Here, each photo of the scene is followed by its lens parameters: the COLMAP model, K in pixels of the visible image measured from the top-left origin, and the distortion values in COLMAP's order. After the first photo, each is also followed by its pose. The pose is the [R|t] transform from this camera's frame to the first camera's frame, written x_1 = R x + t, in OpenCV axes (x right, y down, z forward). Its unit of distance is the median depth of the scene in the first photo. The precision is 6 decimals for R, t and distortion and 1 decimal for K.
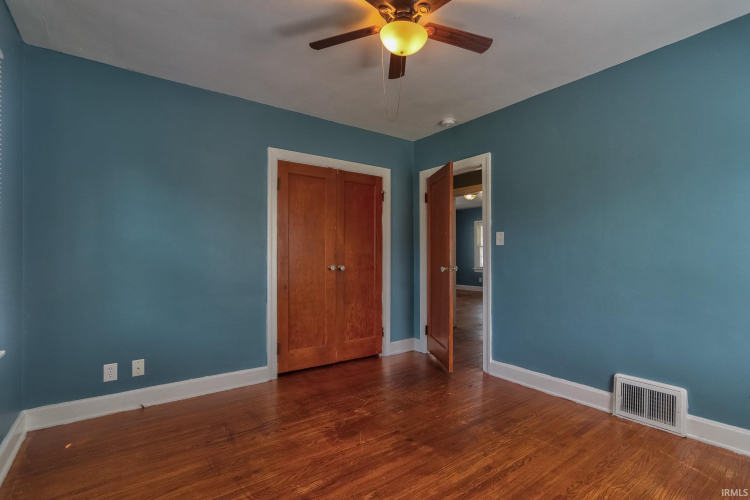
lens RADIAL K [[343.6, 0, 375.0], [0, 343.6, 250.0], [0, 0, 1]] dist [0.001080, 0.000169]
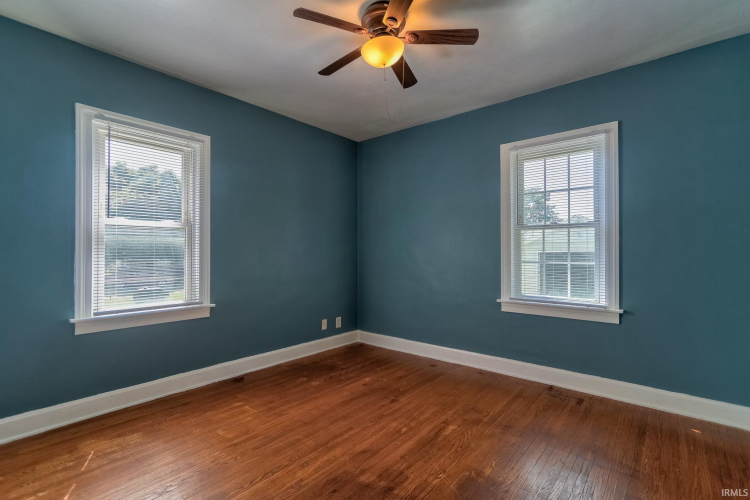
lens RADIAL K [[343.6, 0, 375.0], [0, 343.6, 250.0], [0, 0, 1]] dist [0.001080, 0.000169]
pose [[-0.969356, 0.002592, -0.245648, 0.362237], [0.006581, 0.999859, -0.015417, 0.022220], [0.245573, -0.016562, -0.969237, 1.972129]]
